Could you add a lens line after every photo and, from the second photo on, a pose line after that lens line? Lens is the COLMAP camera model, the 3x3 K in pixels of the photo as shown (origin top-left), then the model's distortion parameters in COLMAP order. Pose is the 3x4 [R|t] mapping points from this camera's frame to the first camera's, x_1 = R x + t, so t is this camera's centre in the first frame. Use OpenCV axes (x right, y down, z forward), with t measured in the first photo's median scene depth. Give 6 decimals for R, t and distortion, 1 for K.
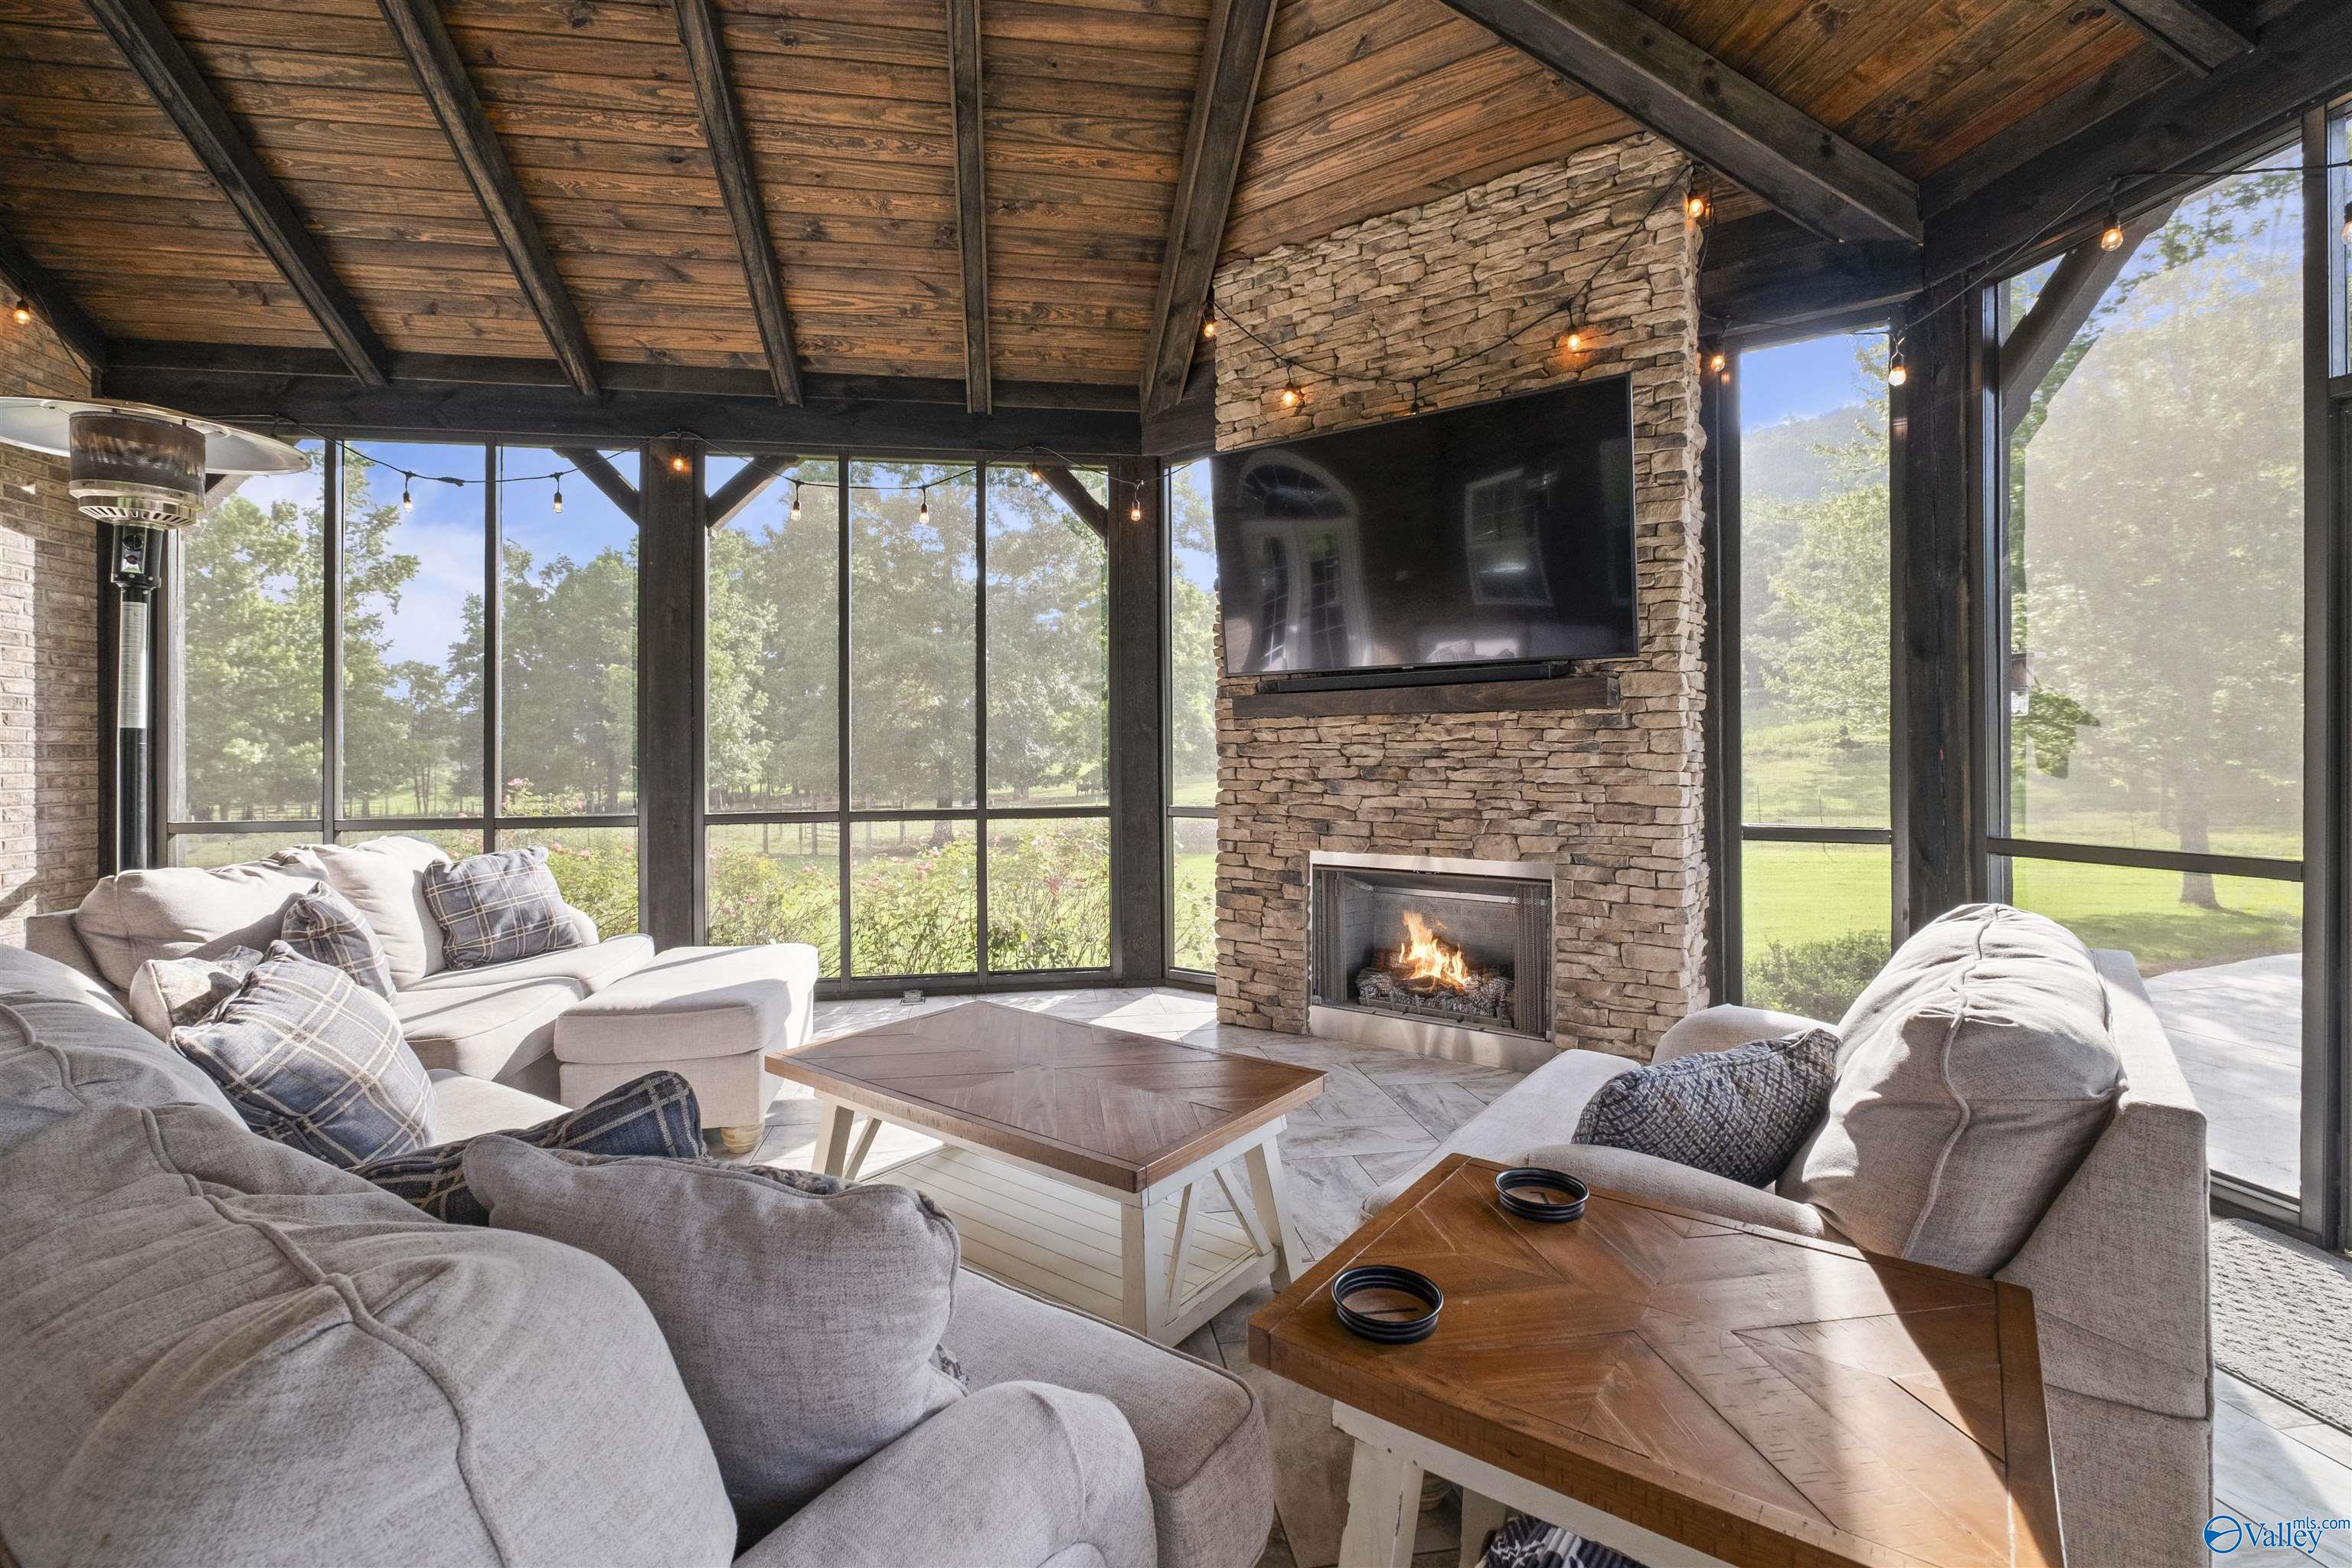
lens RADIAL K [[1032.4, 0, 1179.5], [0, 1032.4, 750.8], [0, 0, 1]] dist [0.009712, -0.008810]
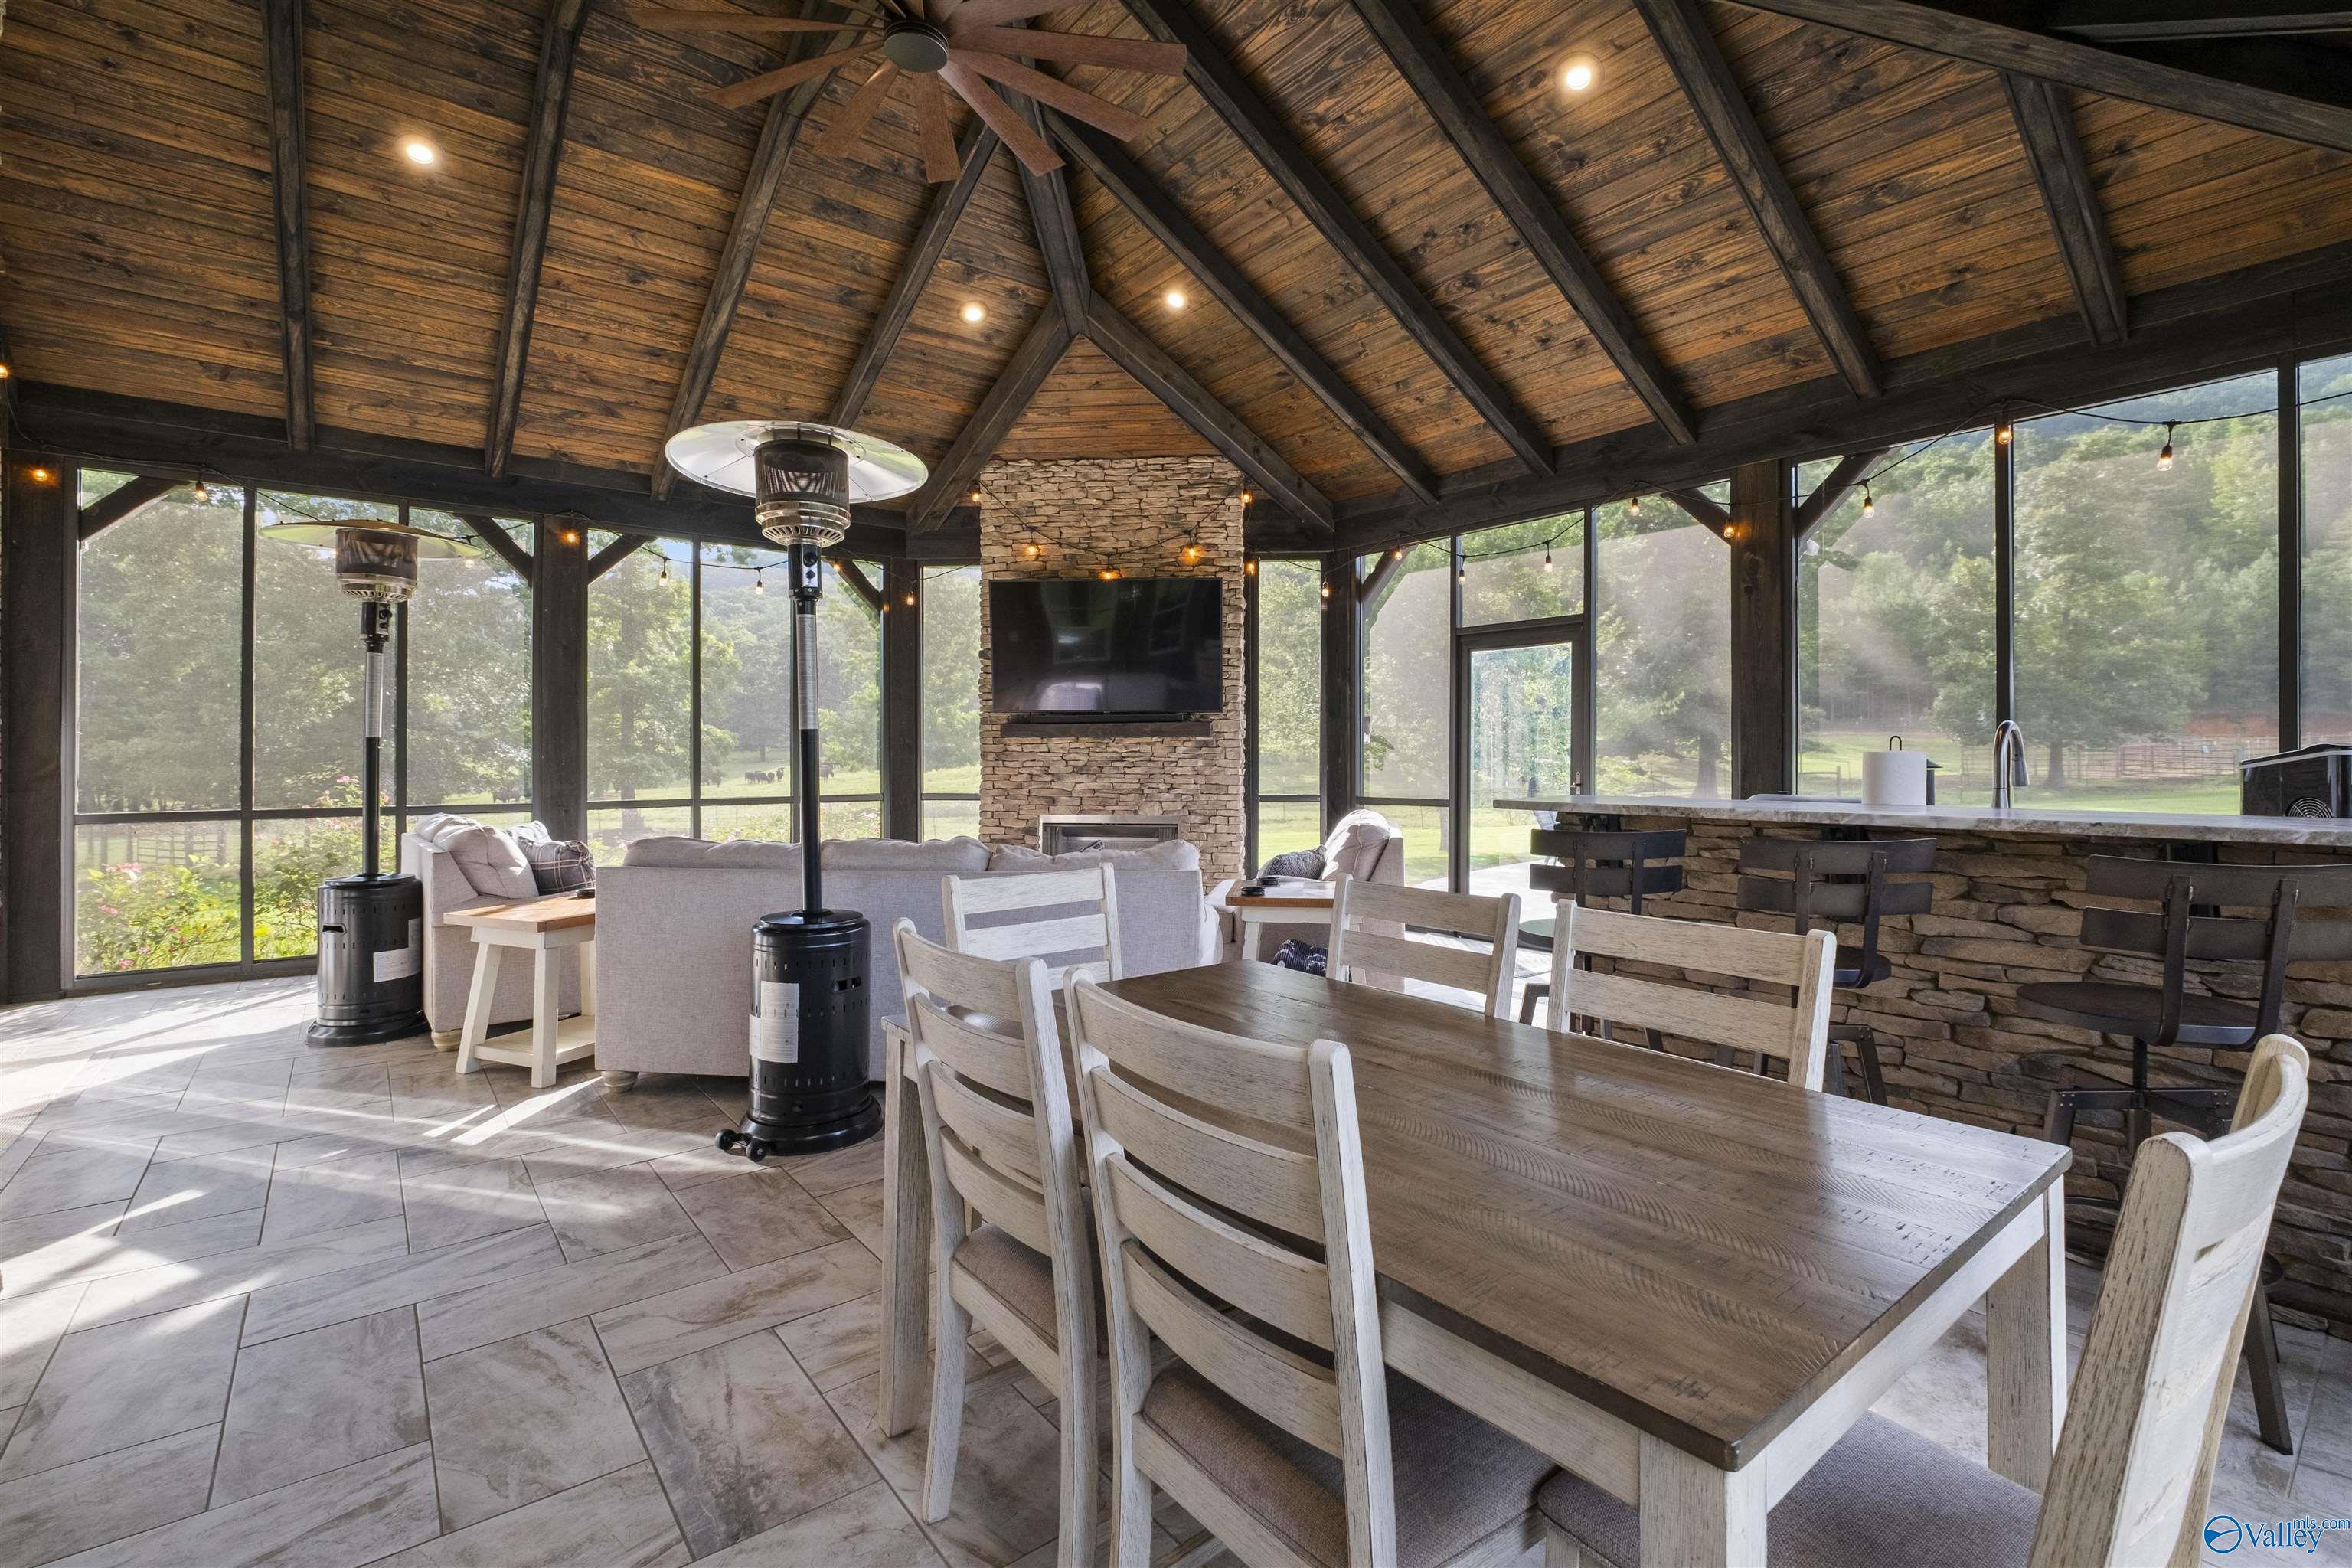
lens RADIAL K [[1032.4, 0, 1179.5], [0, 1032.4, 750.8], [0, 0, 1]] dist [0.009712, -0.008810]
pose [[0.872967, 0.008225, 0.487709, -0.577195], [-0.006454, 0.999965, -0.005312, -0.002850], [-0.487736, 0.001489, 0.872990, -0.688051]]
